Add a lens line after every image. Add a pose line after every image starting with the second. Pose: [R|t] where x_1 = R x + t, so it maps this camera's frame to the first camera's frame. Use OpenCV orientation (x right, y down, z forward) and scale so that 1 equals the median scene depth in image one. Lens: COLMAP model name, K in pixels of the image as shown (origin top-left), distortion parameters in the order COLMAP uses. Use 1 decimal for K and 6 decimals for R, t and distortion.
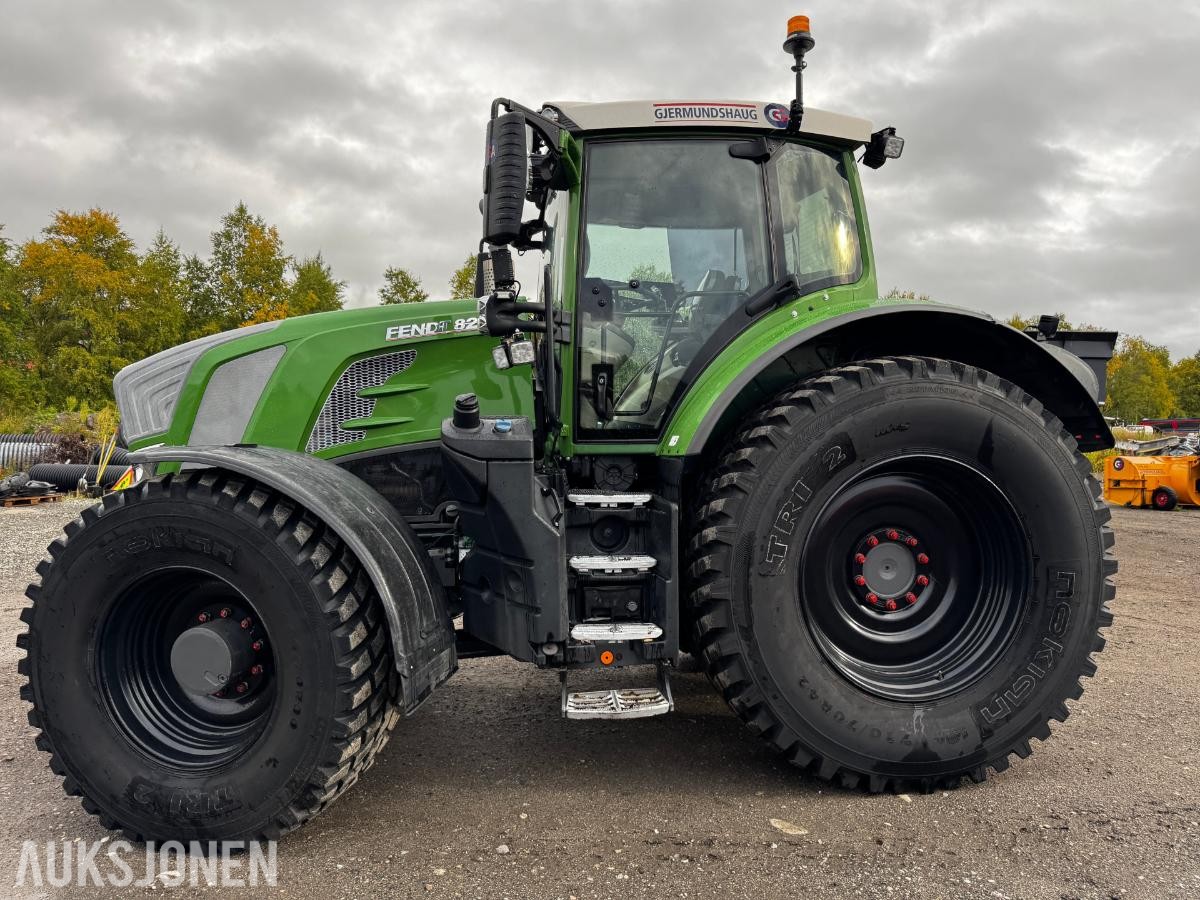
lens RADIAL K [[843.2, 0, 606.1], [0, 843.2, 455.3], [0, 0, 1]] dist [0.076306, -0.101684]
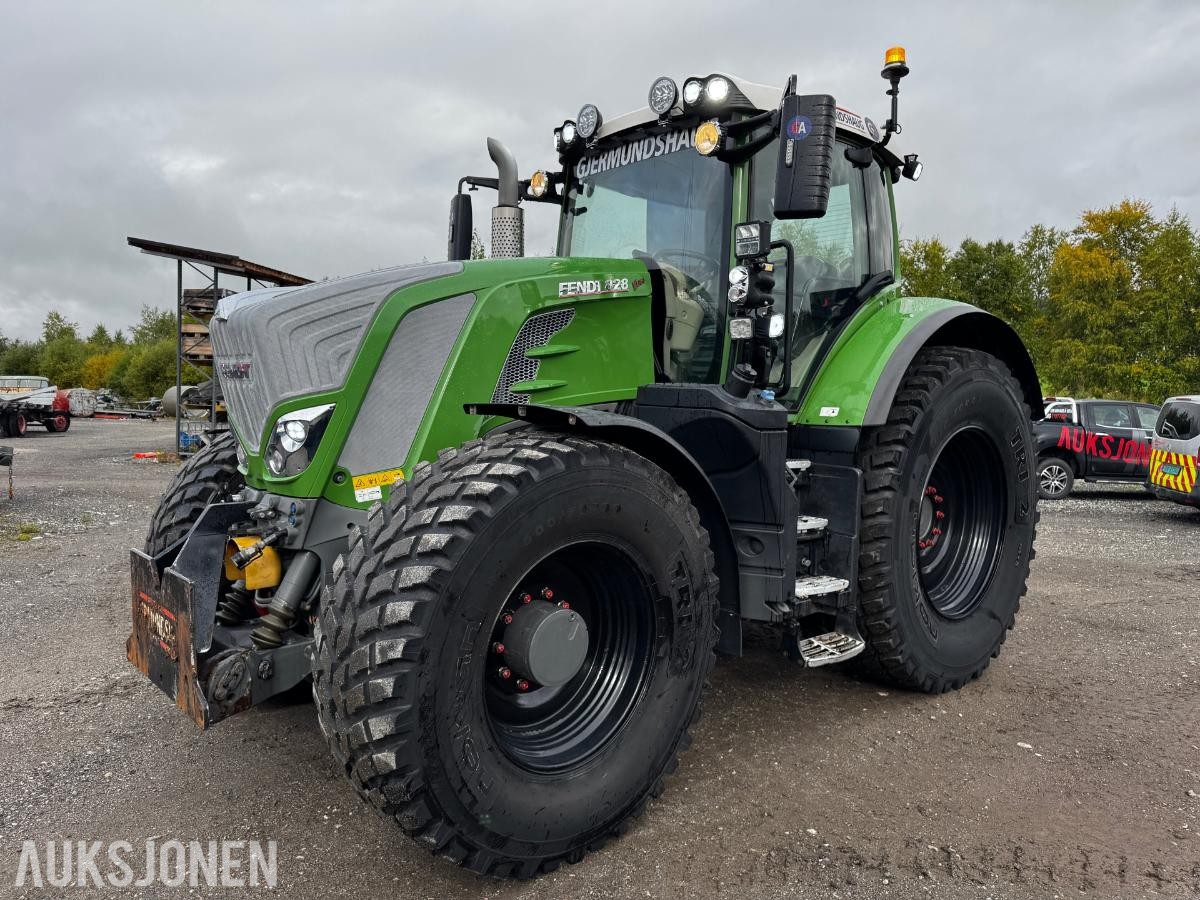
lens RADIAL K [[843.2, 0, 601.5], [0, 843.2, 457.8], [0, 0, 1]] dist [0.076306, -0.101684]
pose [[0.846456, -0.012539, 0.532311, -0.771208], [-0.015122, 0.998753, 0.047573, -0.005672], [-0.532243, -0.048318, 0.845211, 0.212120]]
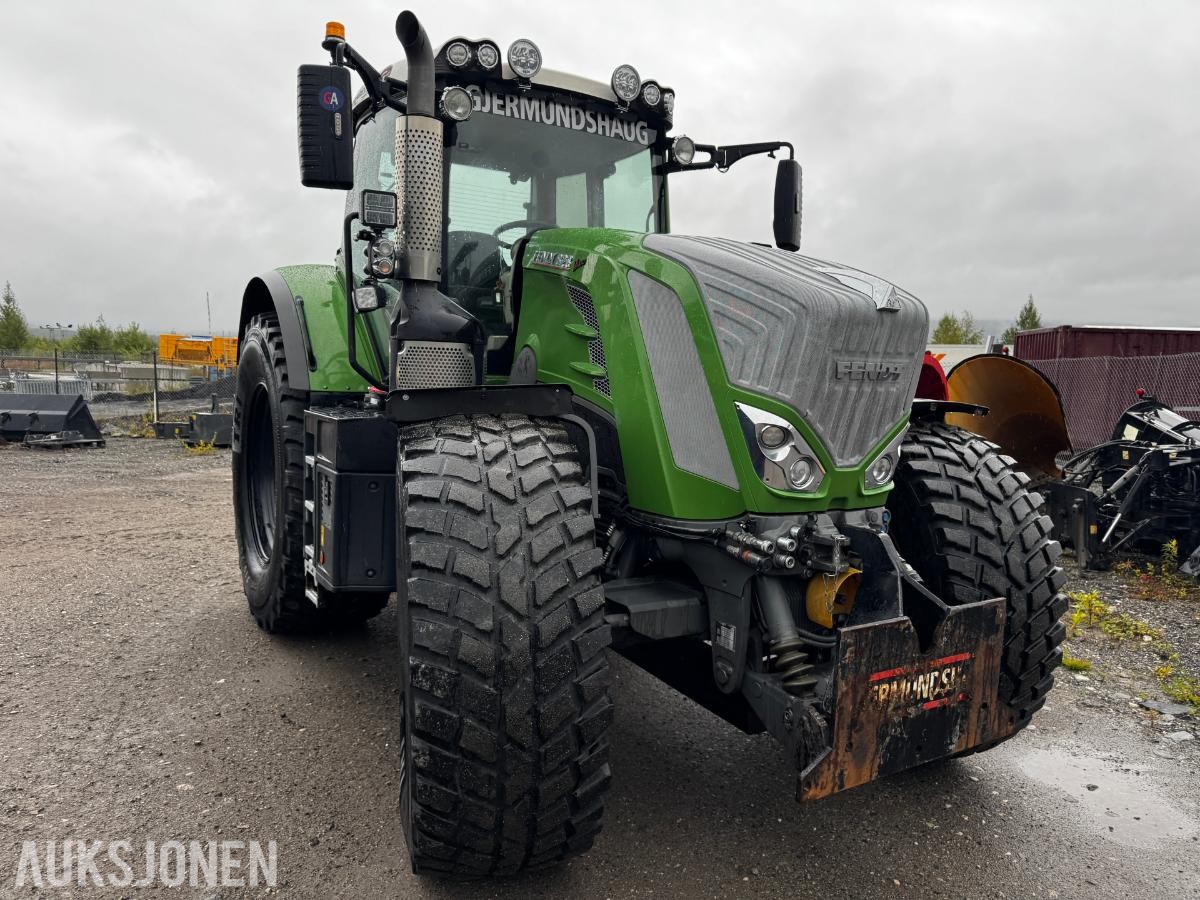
lens RADIAL K [[843.5, 0, 604.2], [0, 843.5, 459.0], [0, 0, 1]] dist [0.074901, -0.100147]
pose [[-0.367557, -0.105894, 0.923953, -1.209720], [-0.000307, 0.993510, 0.113744, -0.054718], [-0.930001, 0.041523, -0.365204, 1.610858]]
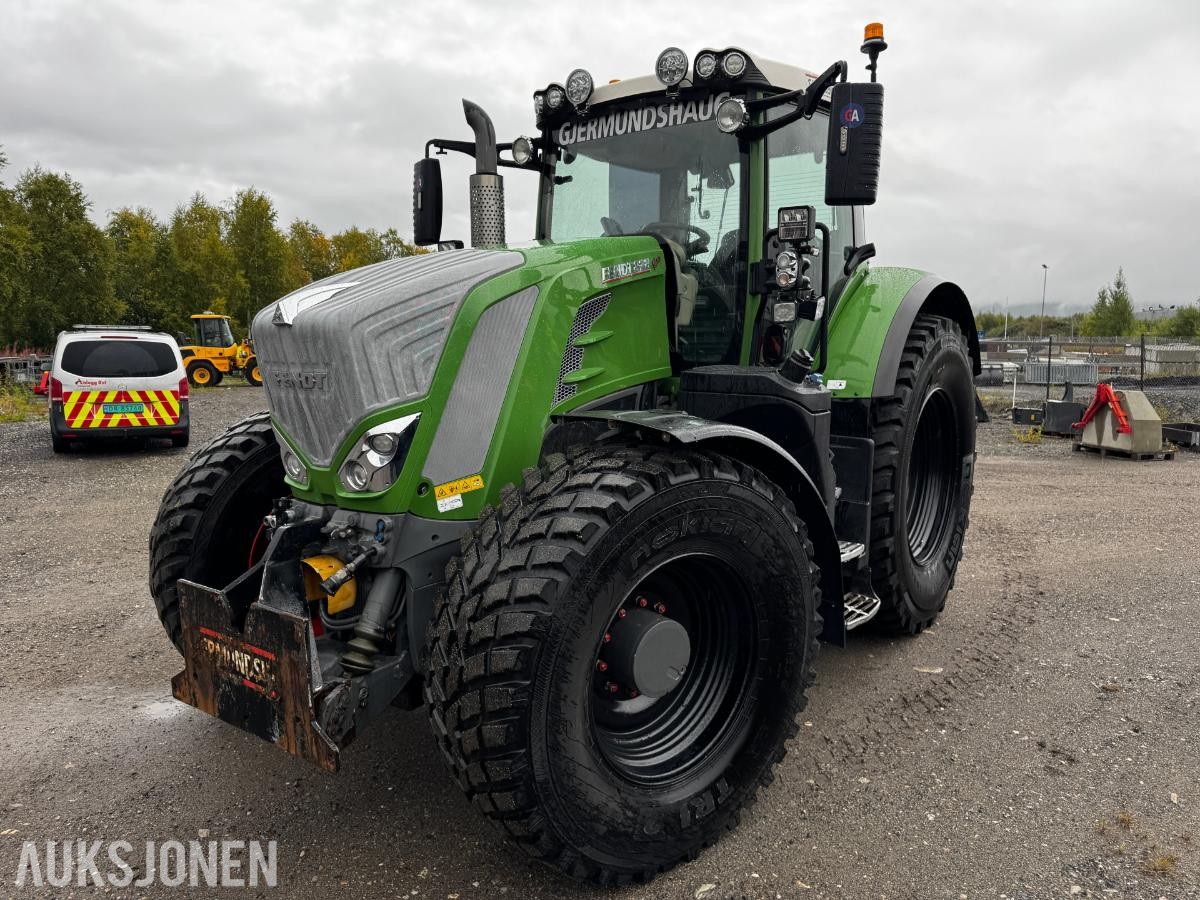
lens RADIAL K [[843.2, 0, 597.5], [0, 843.2, 458.8], [0, 0, 1]] dist [0.076306, -0.101684]
pose [[0.720050, -0.098089, 0.686955, -0.971382], [0.018605, 0.992332, 0.122192, -0.065277], [-0.693673, -0.075204, 0.716353, 0.383586]]
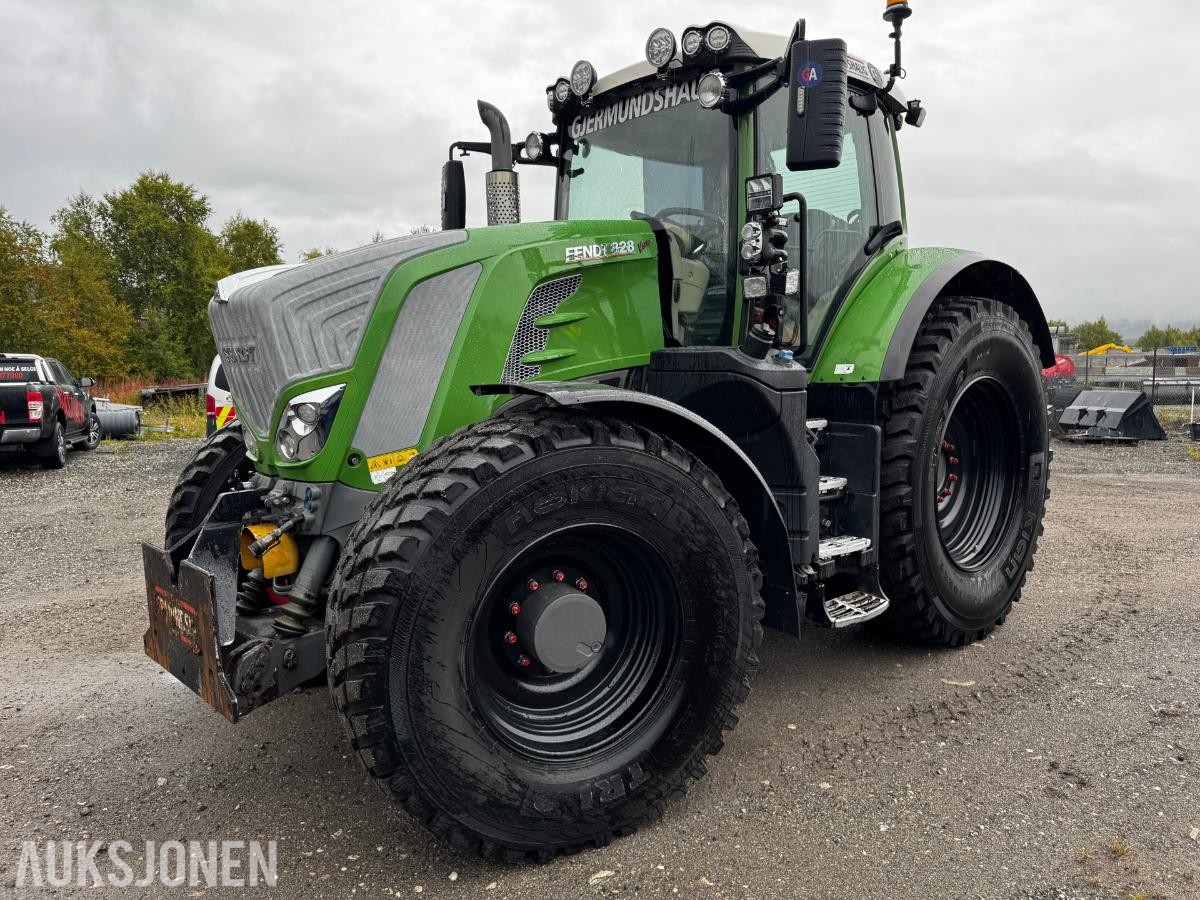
lens RADIAL K [[843.2, 0, 602.7], [0, 843.2, 459.9], [0, 0, 1]] dist [0.076306, -0.101684]
pose [[0.837478, -0.073568, 0.541497, -0.785673], [0.030319, 0.995626, 0.088375, -0.007098], [-0.545630, -0.057595, 0.836045, 0.245771]]
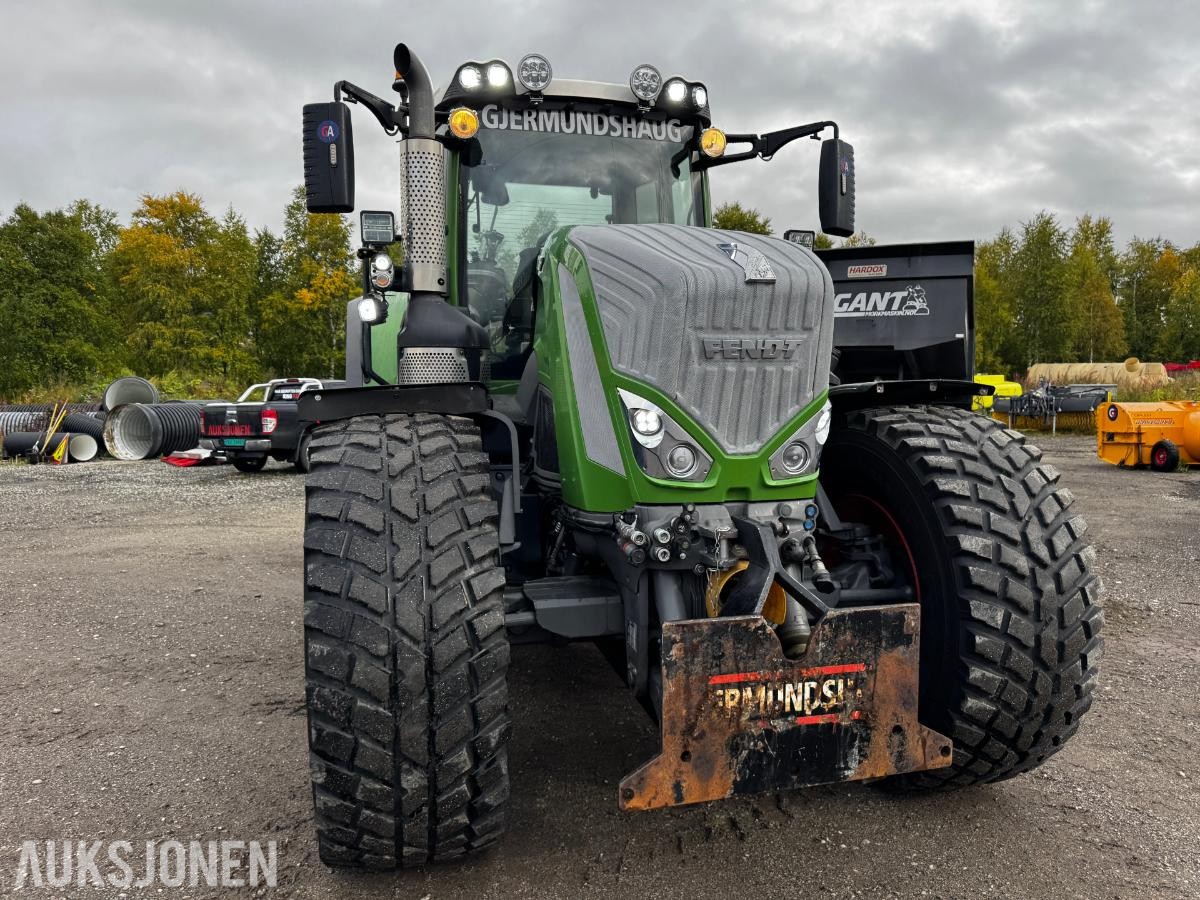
lens RADIAL K [[843.2, 0, 603.1], [0, 843.2, 448.6], [0, 0, 1]] dist [0.076306, -0.101684]
pose [[-0.081422, -0.066121, 0.994484, -1.269821], [0.036209, 0.996942, 0.069249, -0.019546], [-0.996022, 0.041648, -0.078779, 1.309195]]
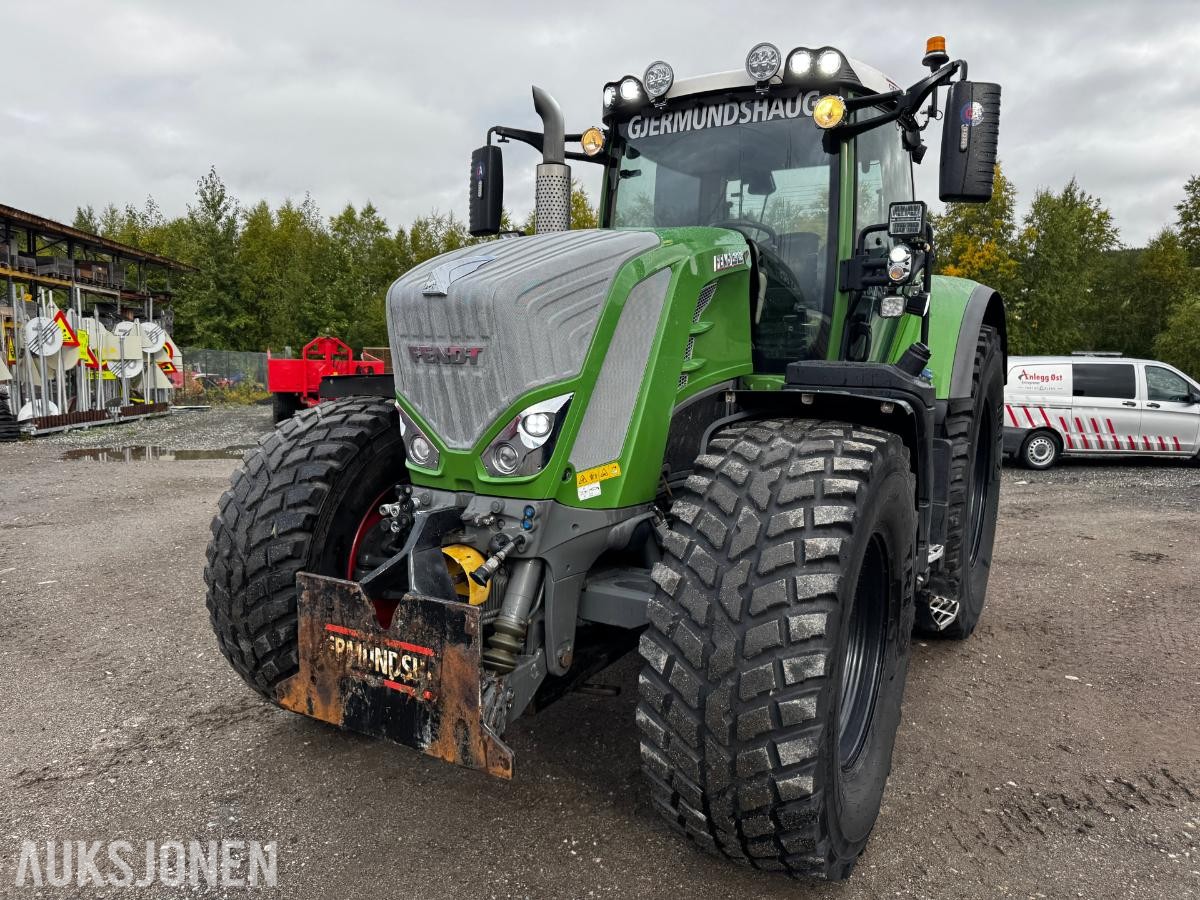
lens RADIAL K [[843.2, 0, 608.3], [0, 843.2, 450.7], [0, 0, 1]] dist [0.076306, -0.101684]
pose [[0.643260, -0.064085, 0.762961, -1.092554], [-0.004064, 0.996191, 0.087101, -0.028687], [-0.765637, -0.059129, 0.640550, 0.563685]]
